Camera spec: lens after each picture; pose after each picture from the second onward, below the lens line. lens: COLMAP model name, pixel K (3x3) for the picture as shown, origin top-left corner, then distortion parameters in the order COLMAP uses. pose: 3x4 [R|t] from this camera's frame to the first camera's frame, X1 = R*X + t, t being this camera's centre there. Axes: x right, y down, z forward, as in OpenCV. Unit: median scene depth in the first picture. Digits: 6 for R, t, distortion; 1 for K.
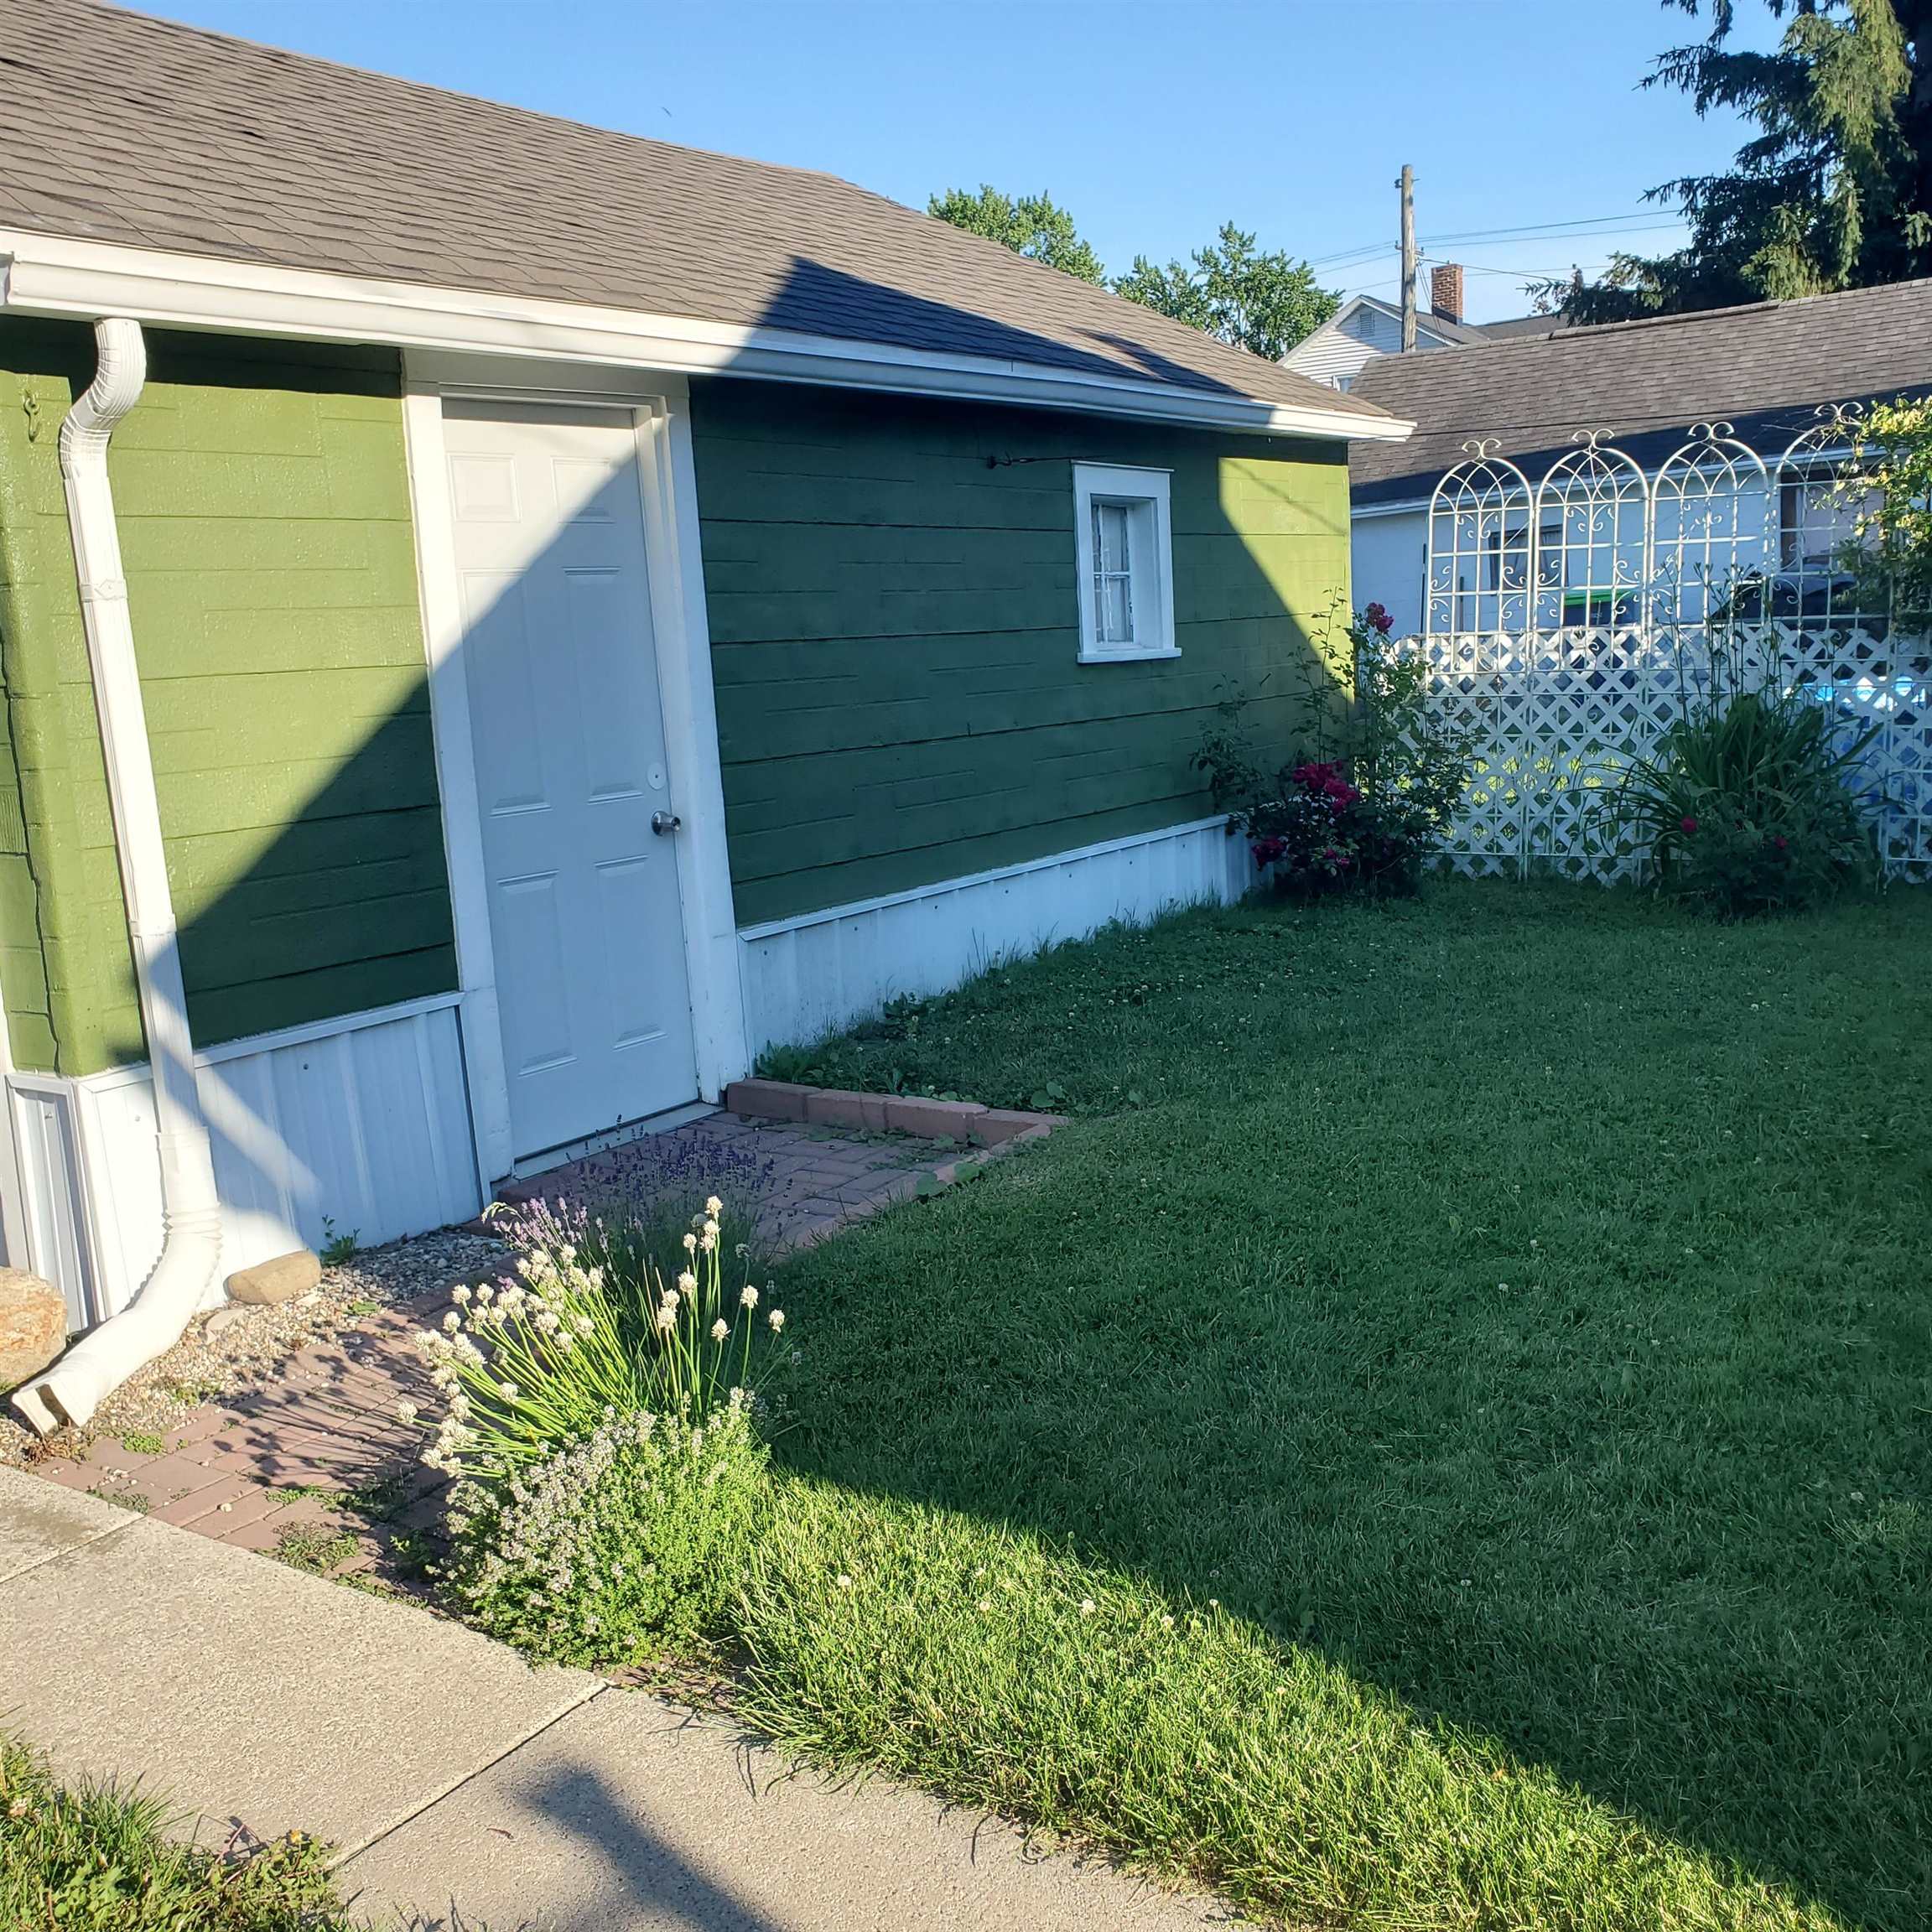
lens RADIAL K [[1954.6, 0, 965.7], [0, 1954.6, 1065.9], [0, 0, 1]] dist [-0.019762, 0.013594]
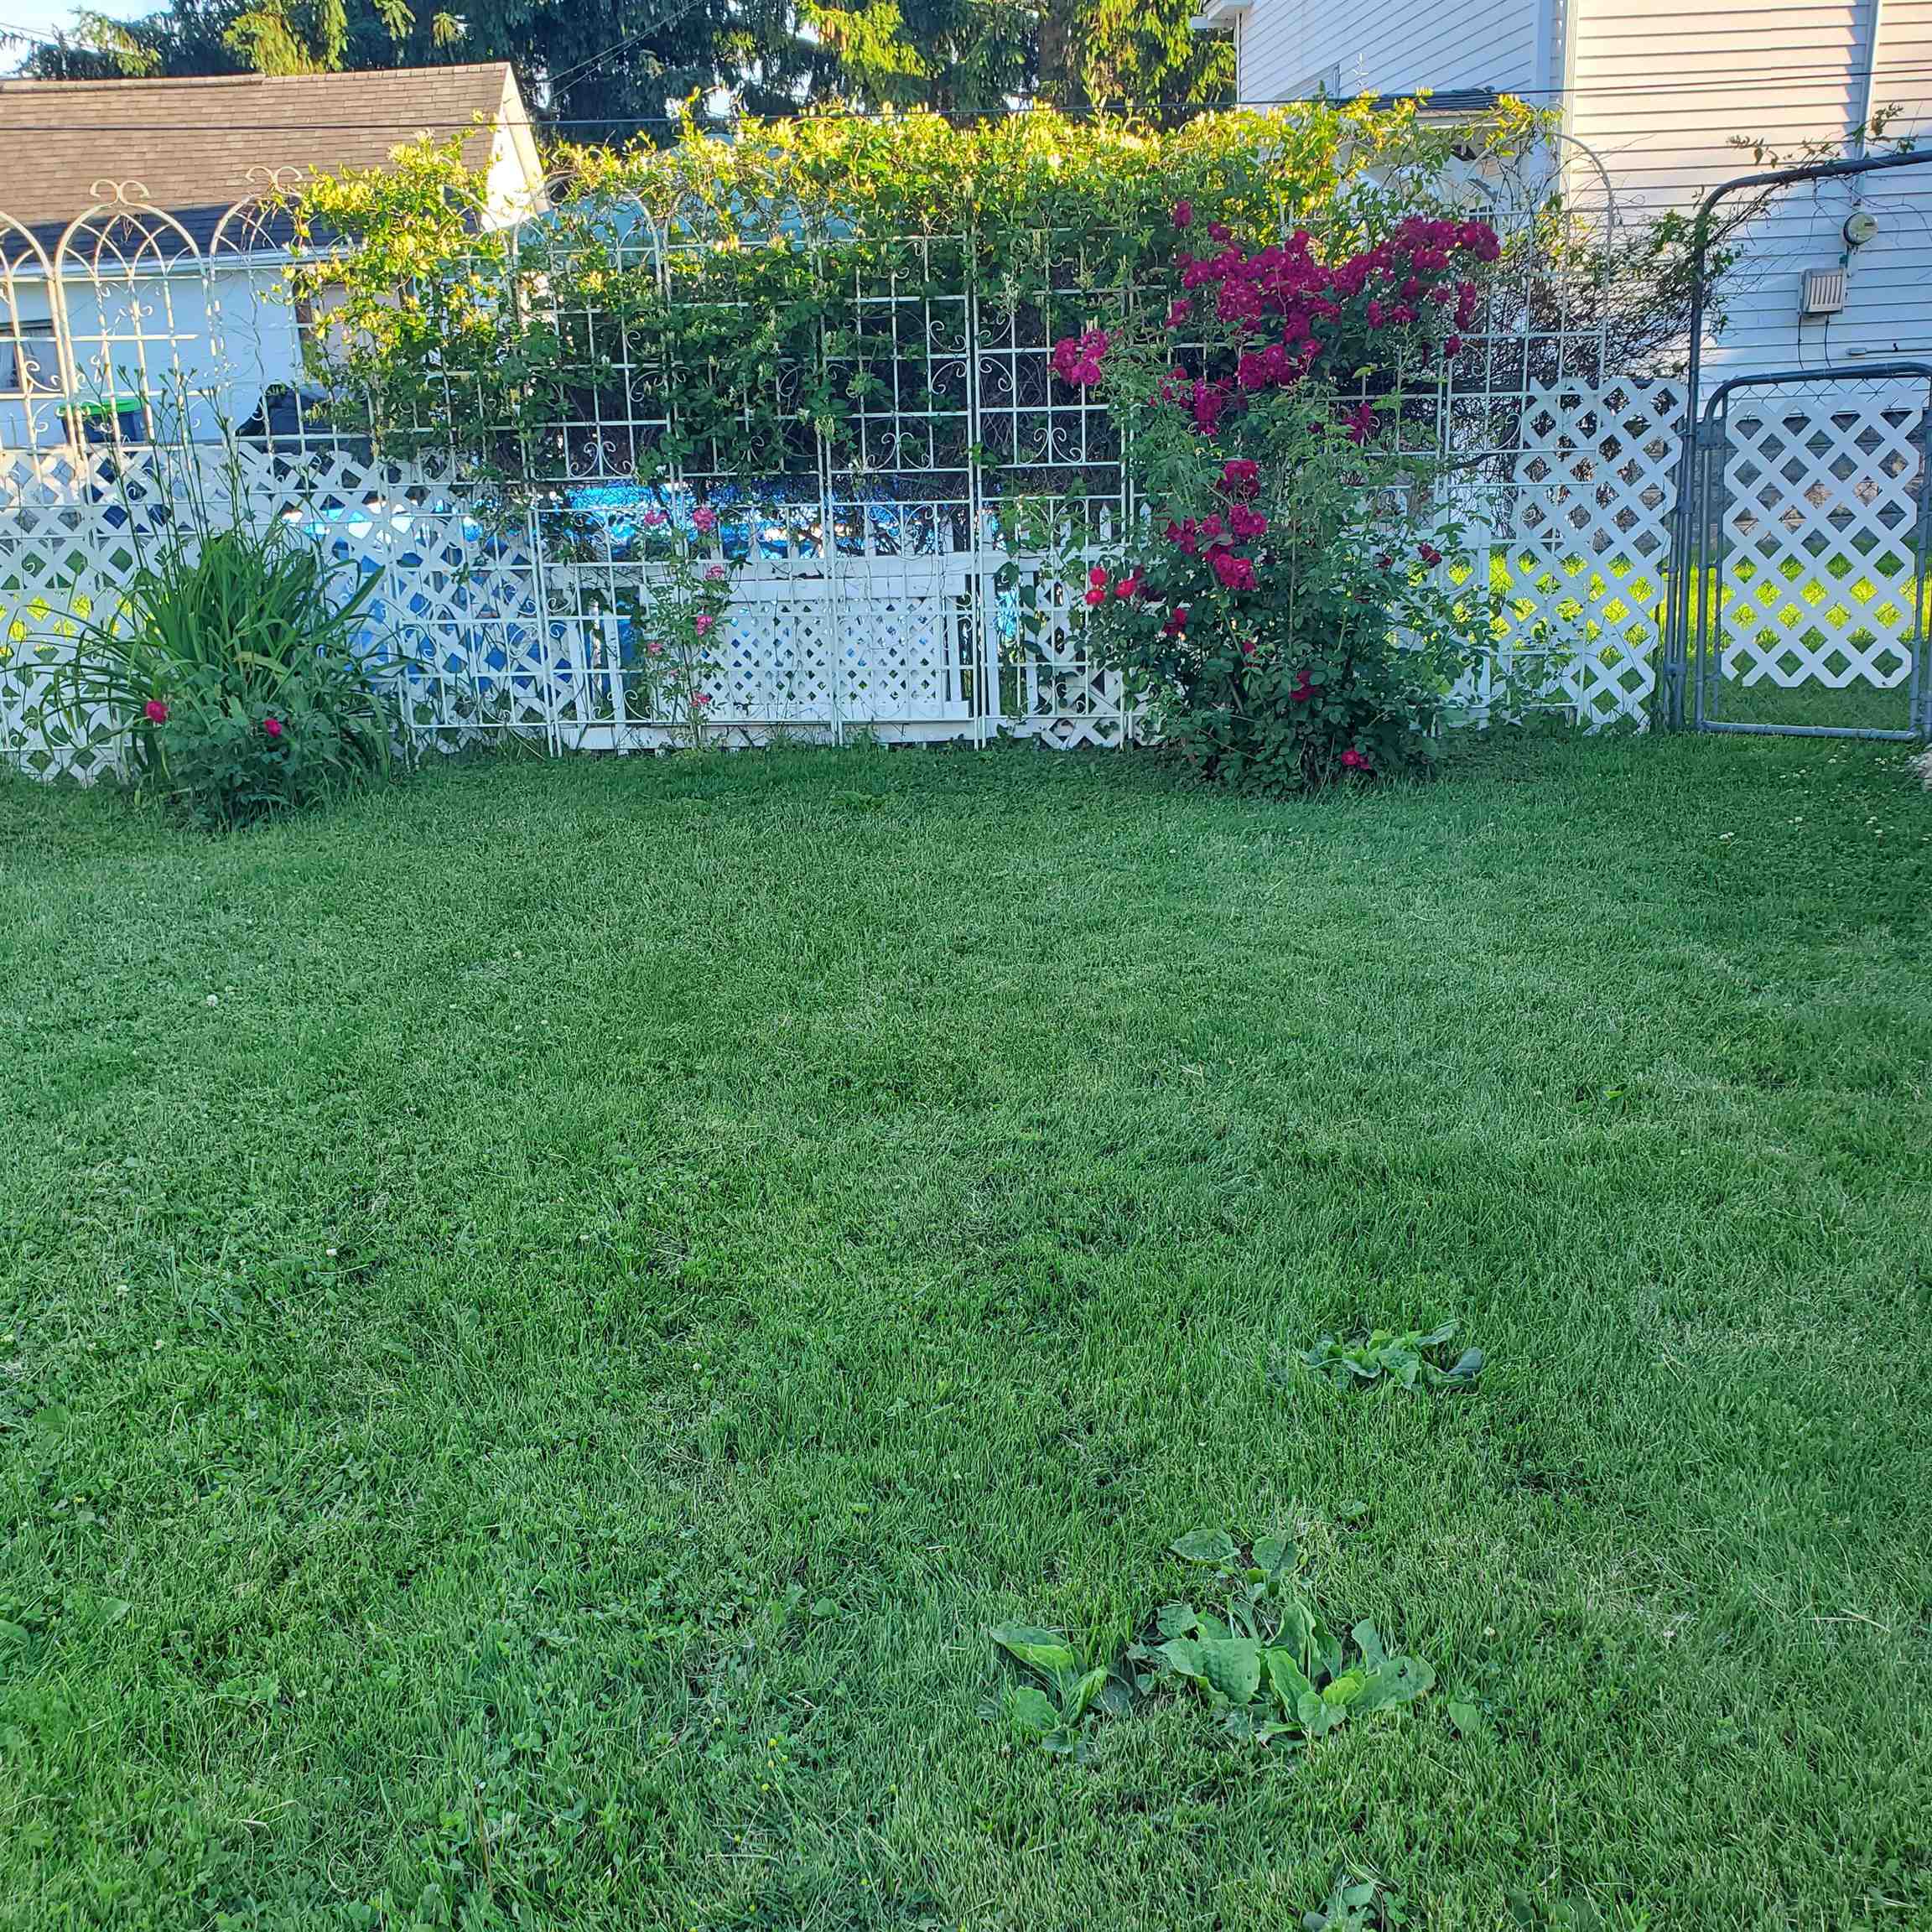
lens RADIAL K [[2070.8, 0, 878.6], [0, 2070.8, 995.7], [0, 0, 1]] dist [-0.011677, 0.046978]
pose [[0.807053, -0.150265, 0.571039, 0.183531], [0.126248, 0.988627, 0.081723, -0.067534], [-0.576824, 0.006137, 0.816845, 0.262522]]
